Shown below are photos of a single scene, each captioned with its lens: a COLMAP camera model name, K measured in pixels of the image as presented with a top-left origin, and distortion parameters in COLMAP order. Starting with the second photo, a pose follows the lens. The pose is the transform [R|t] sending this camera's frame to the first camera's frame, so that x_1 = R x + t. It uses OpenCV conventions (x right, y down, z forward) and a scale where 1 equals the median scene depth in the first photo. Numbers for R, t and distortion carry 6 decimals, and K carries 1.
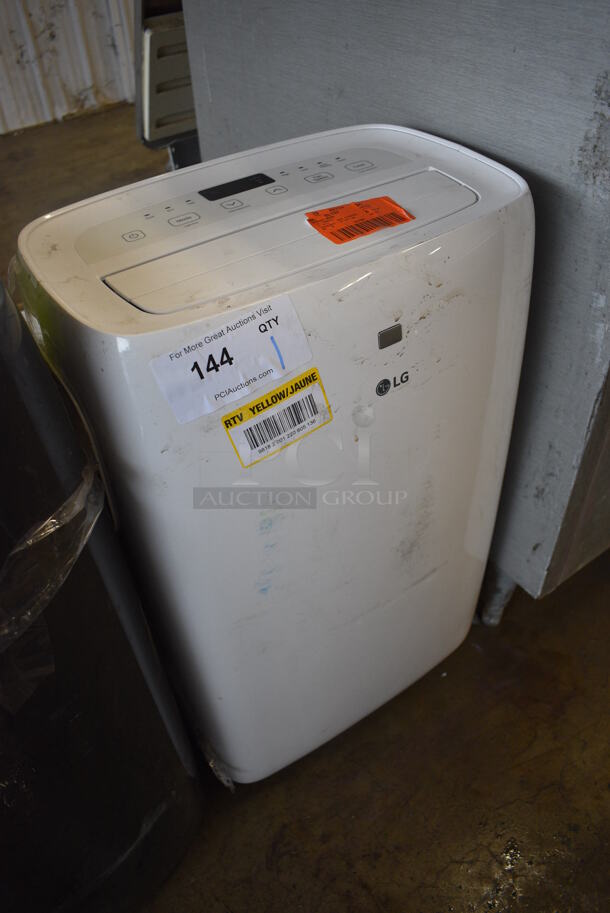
lens RADIAL K [[707.1, 0, 305.0], [0, 707.1, 456.5], [0, 0, 1]] dist [-0.091219, 0.001034]
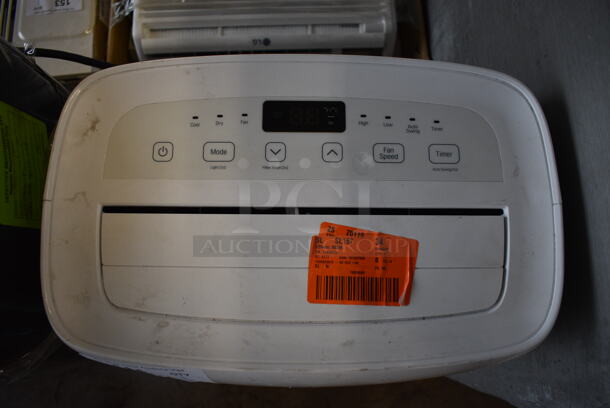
lens RADIAL K [[472.4, 0, 305.0], [0, 472.4, 204.0], [0, 0, 1]] dist [-0.091219, 0.001034]
pose [[0.825165, 0.560981, -0.066350, 0.010096], [-0.420429, 0.688338, 0.591126, -0.804672], [0.377282, -0.459881, 0.803846, 0.540084]]
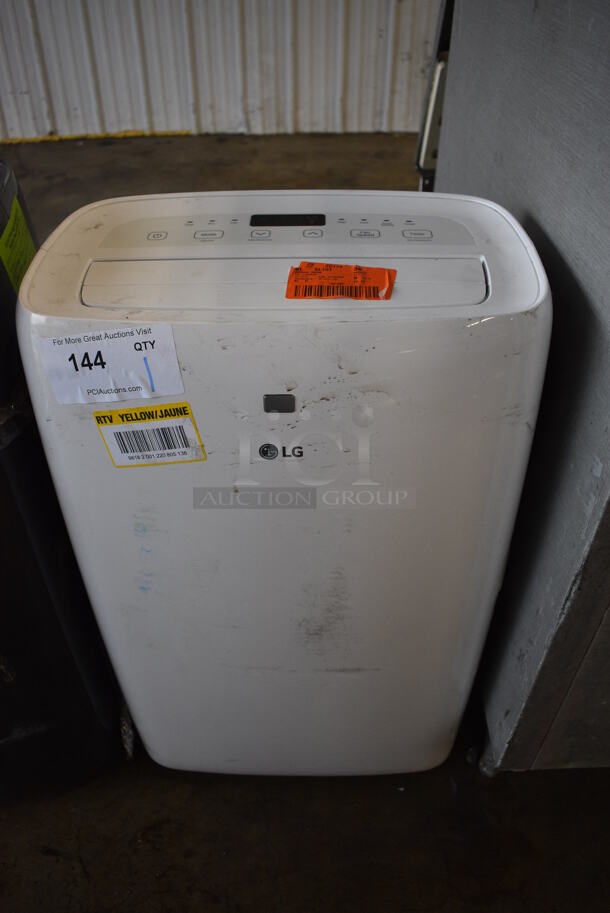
lens RADIAL K [[702.9, 0, 305.0], [0, 702.9, 456.5], [0, 0, 1]] dist [-0.092278, 0.002815]
pose [[0.820607, 0.398399, -0.409735, 0.565257], [-0.408871, 0.910193, 0.066133, -0.181407], [0.399286, 0.113259, 0.909804, 0.155114]]
